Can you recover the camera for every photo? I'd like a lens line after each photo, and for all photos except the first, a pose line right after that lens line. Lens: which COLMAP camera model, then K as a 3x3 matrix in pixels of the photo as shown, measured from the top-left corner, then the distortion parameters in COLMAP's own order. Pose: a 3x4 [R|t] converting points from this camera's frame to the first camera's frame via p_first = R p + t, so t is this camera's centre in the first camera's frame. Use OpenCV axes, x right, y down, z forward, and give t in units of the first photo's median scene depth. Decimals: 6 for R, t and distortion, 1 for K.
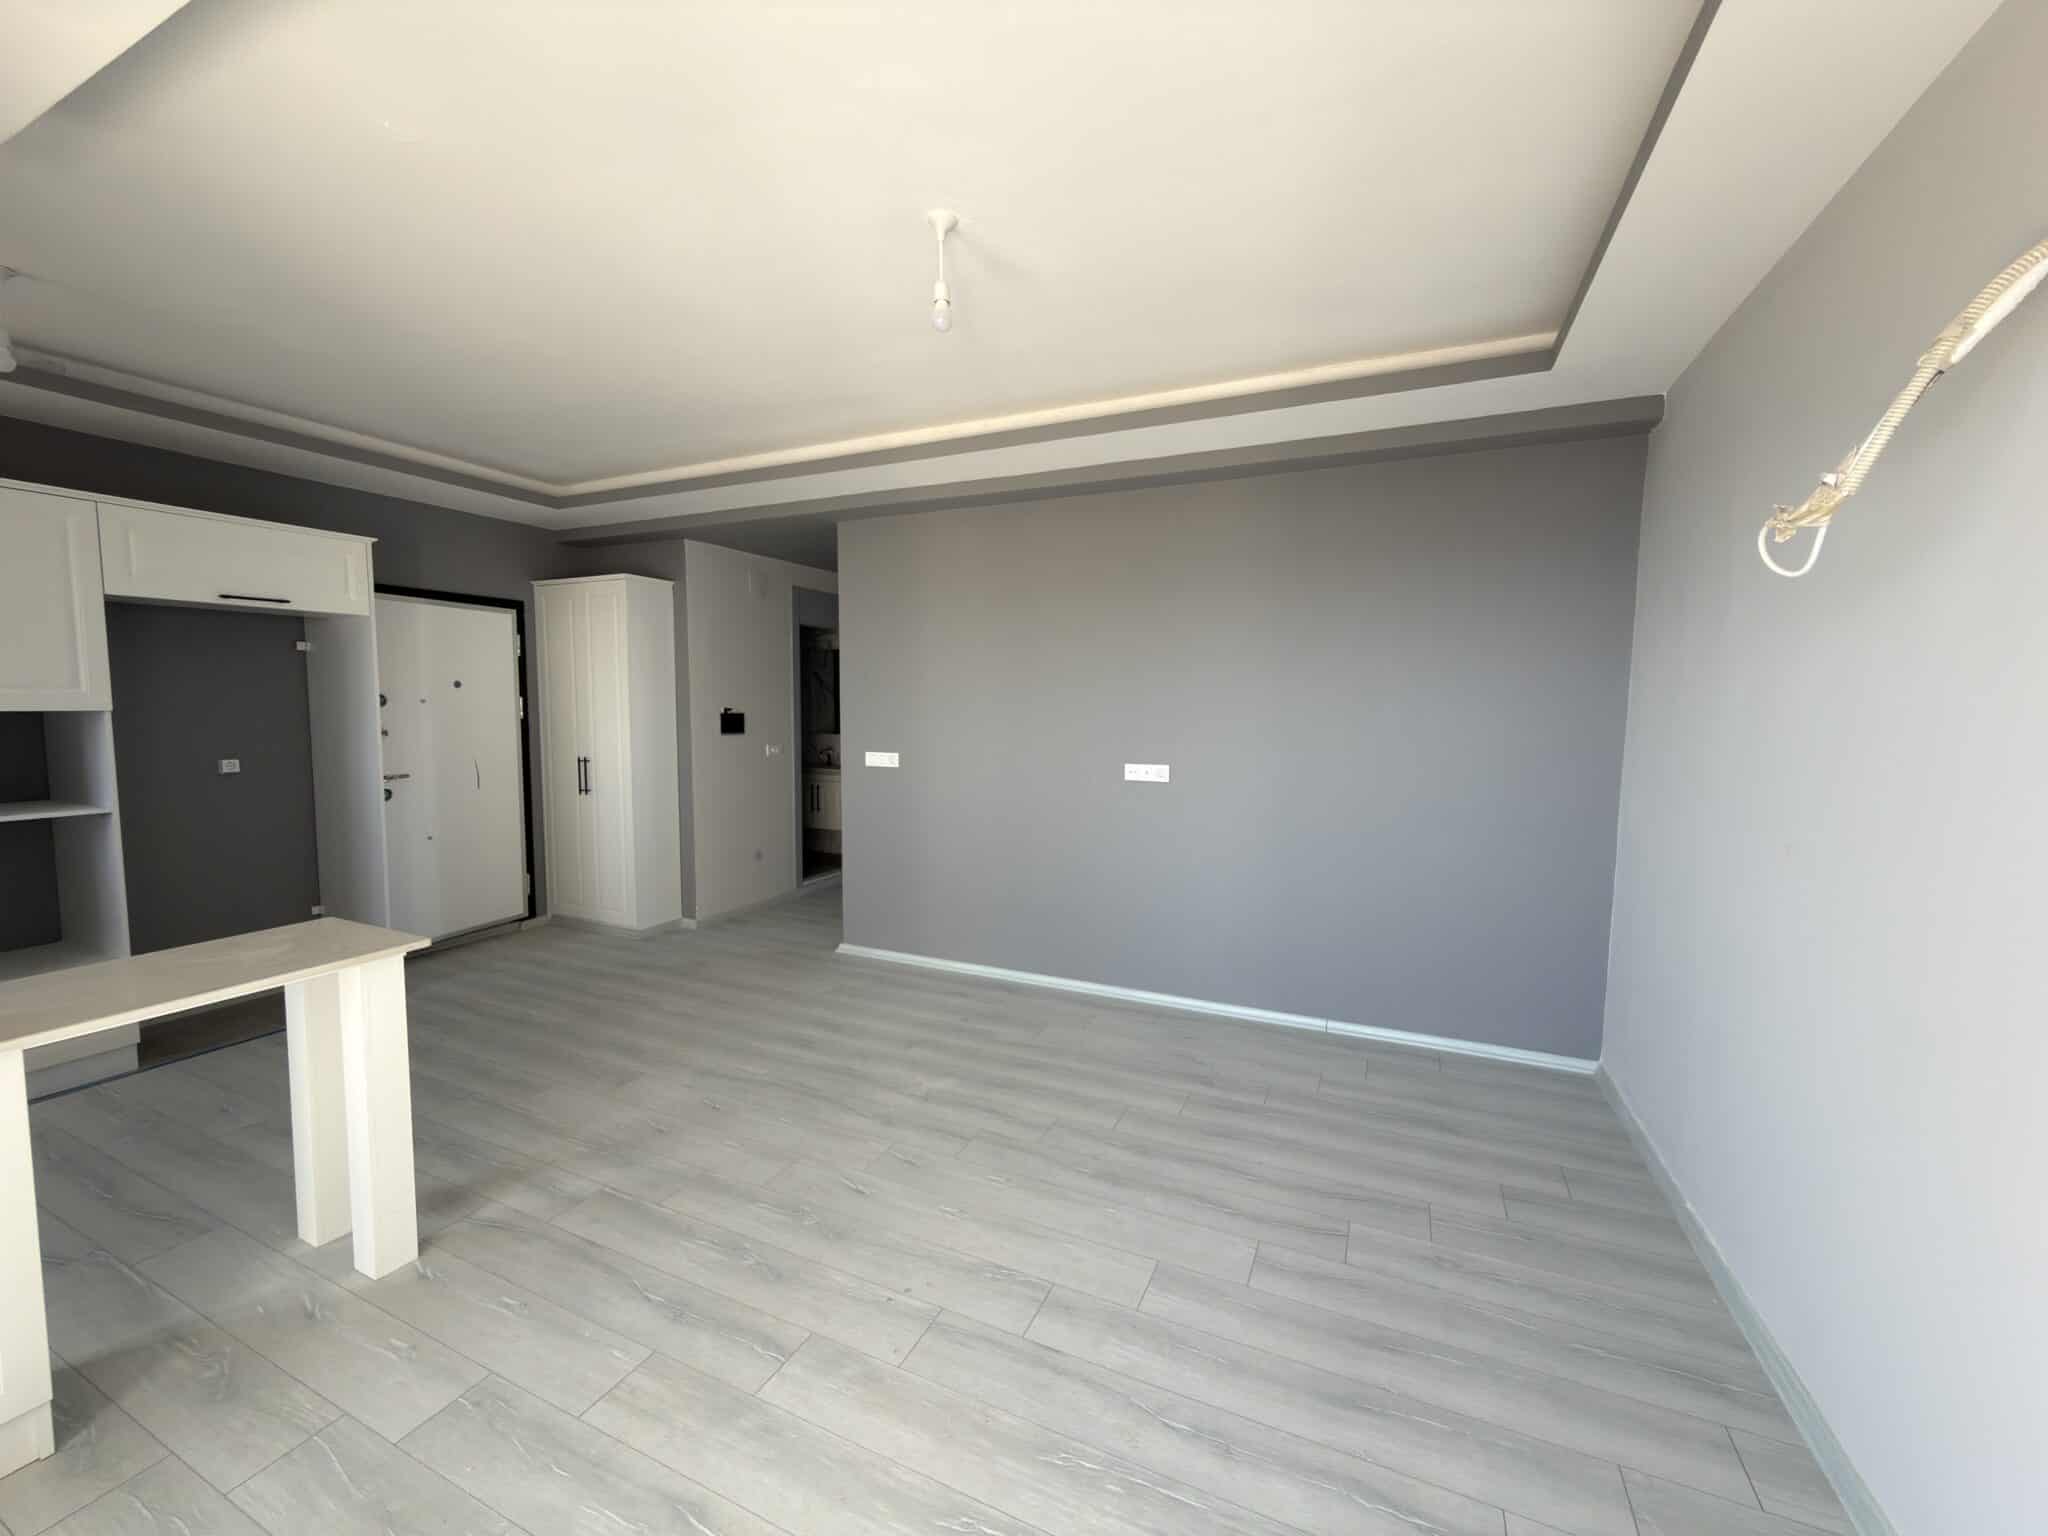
lens RADIAL K [[810.4, 0, 1026.0], [0, 810.4, 767.3], [0, 0, 1]] dist [-0.000279, 0.000395]
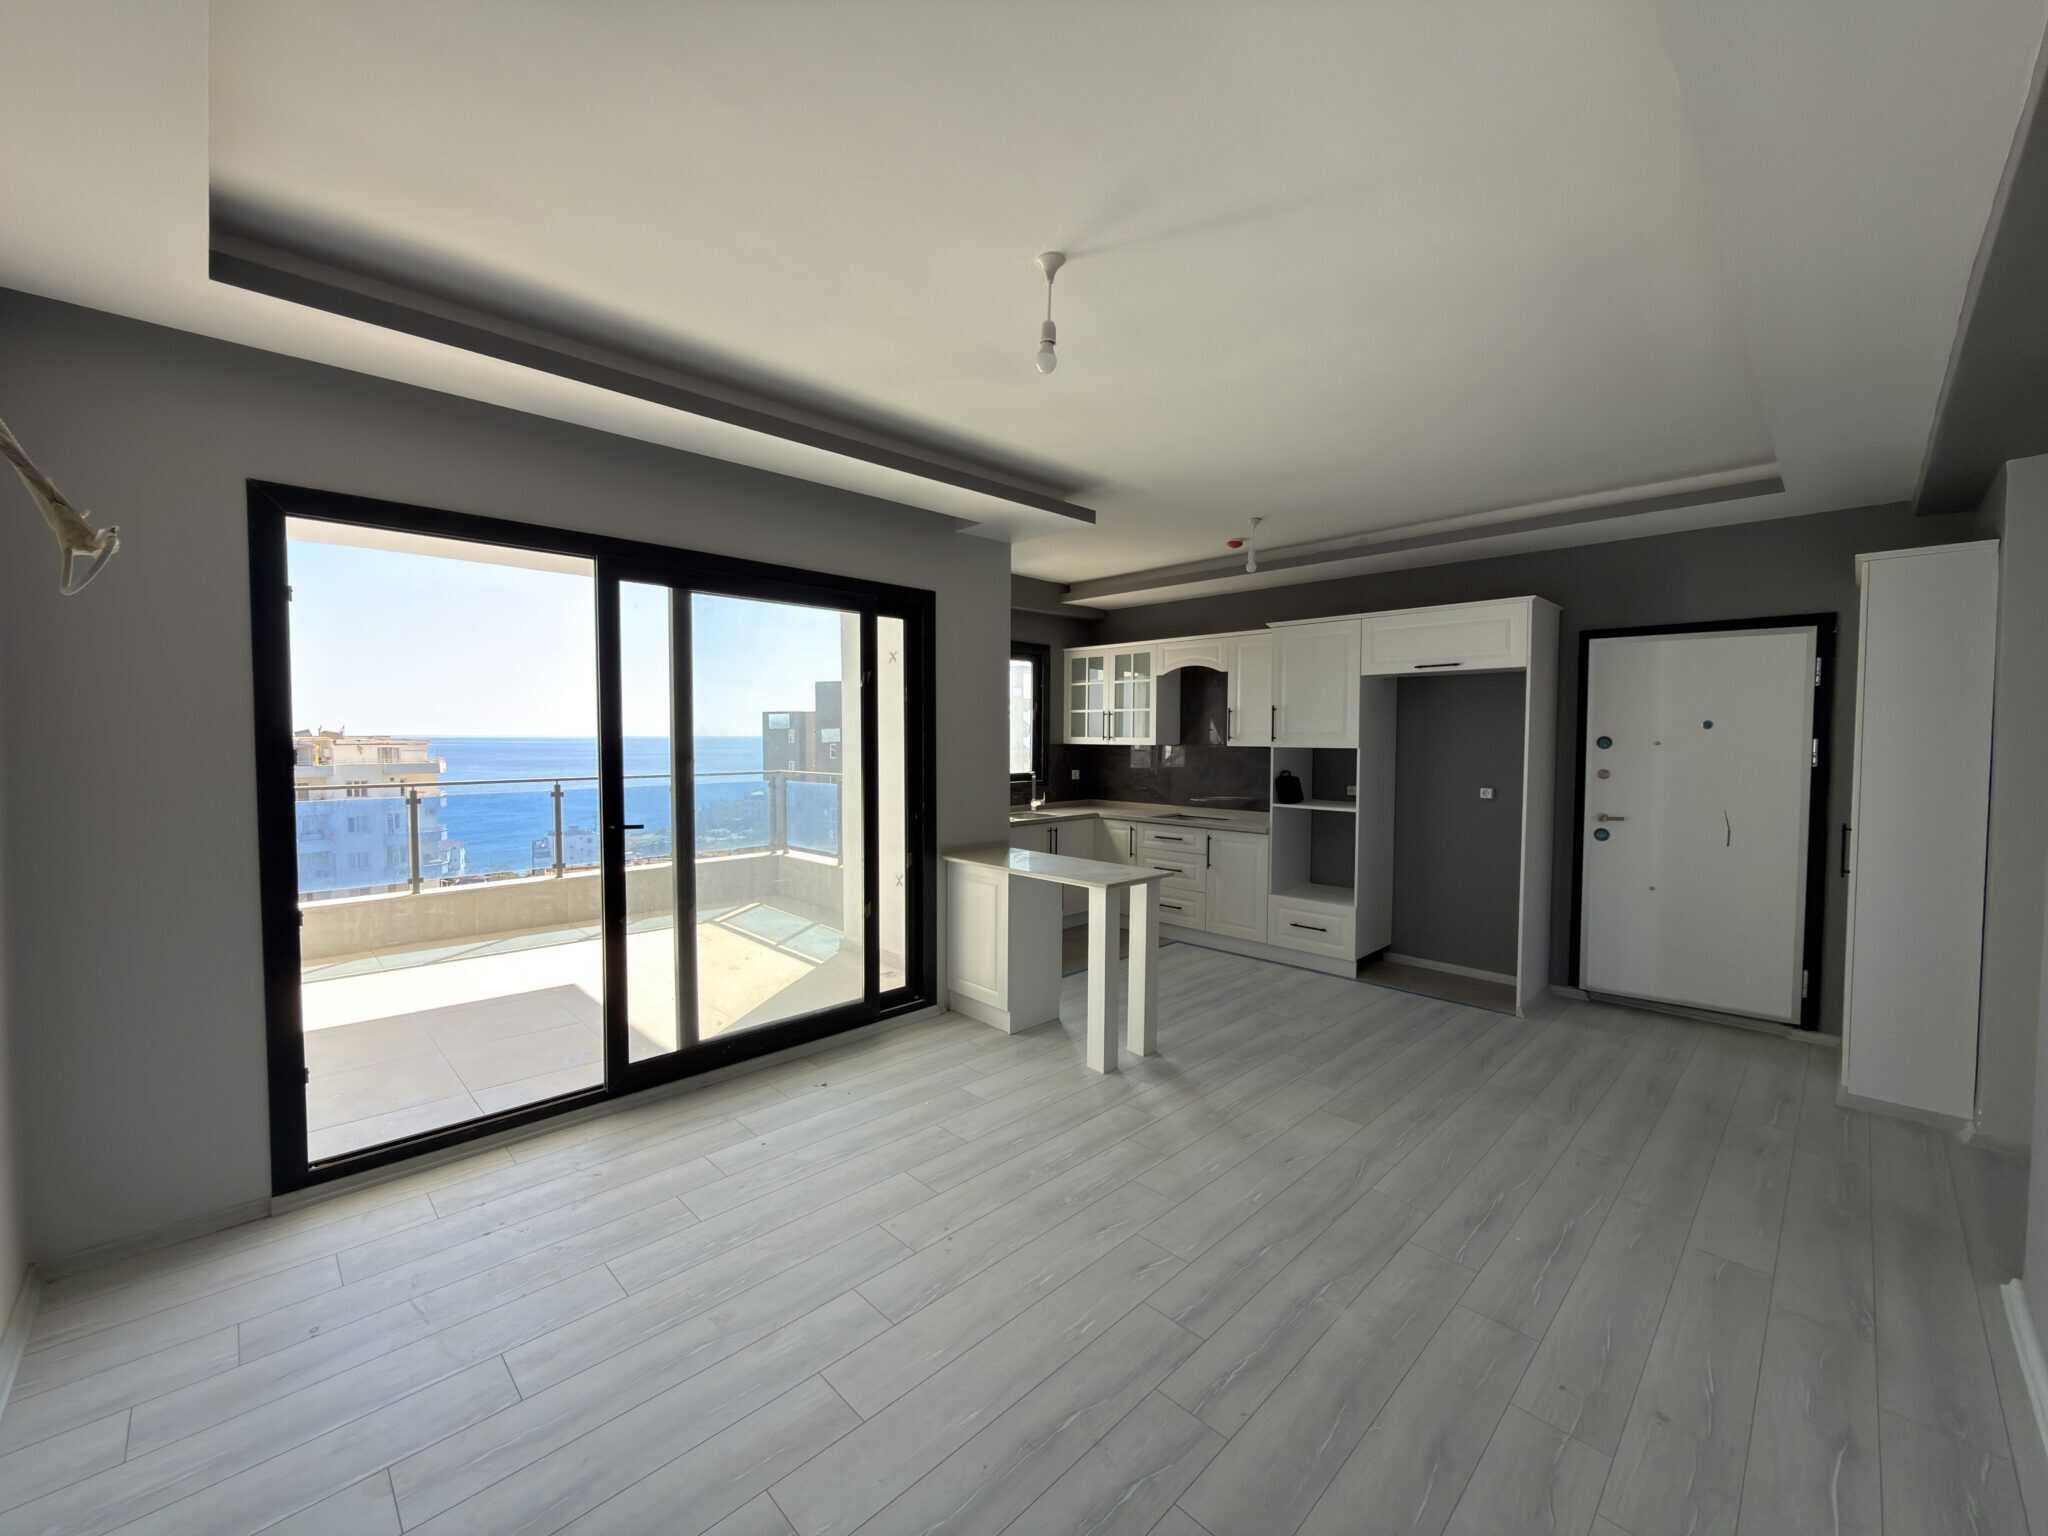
lens RADIAL K [[812.8, 0, 1025.5], [0, 812.8, 766.7], [0, 0, 1]] dist [-0.001551, 0.000304]
pose [[-0.353799, 0.029191, -0.934866, 0.519810], [-0.078912, 0.995018, 0.060933, -0.069855], [0.931987, 0.095330, -0.349732, 0.833872]]
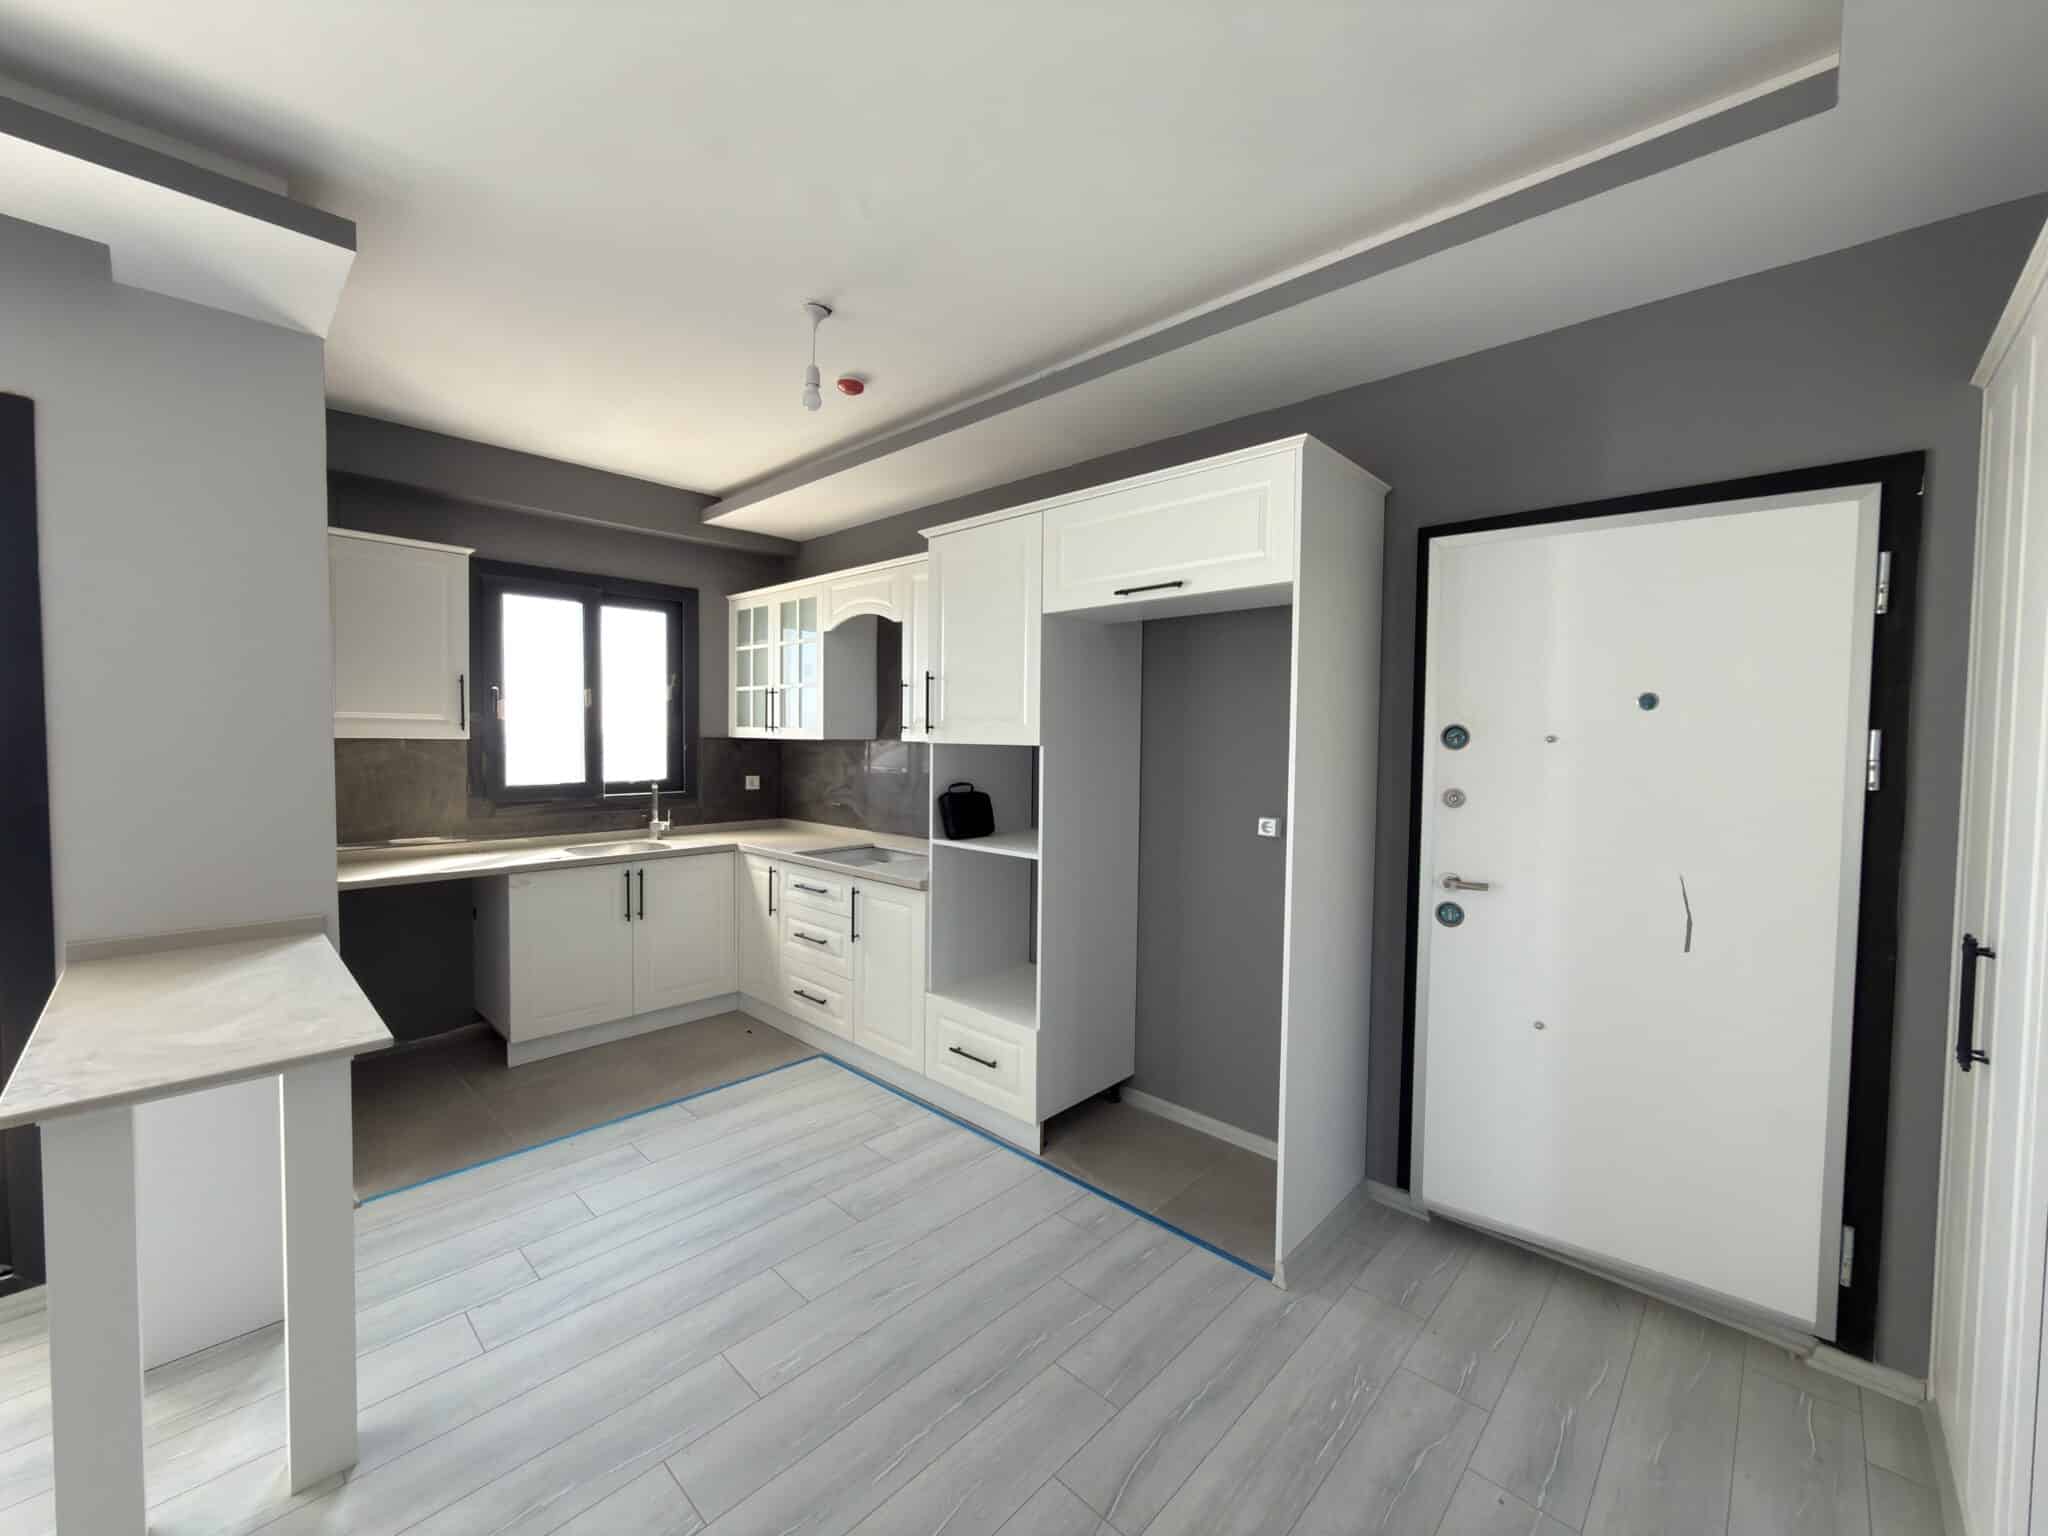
lens RADIAL K [[812.8, 0, 1025.5], [0, 812.8, 766.7], [0, 0, 1]] dist [-0.001551, 0.000304]
pose [[-0.319175, 0.027882, -0.947285, -0.249351], [-0.087972, 0.994380, 0.058909, -0.085598], [0.943604, 0.102137, -0.314929, 1.109049]]
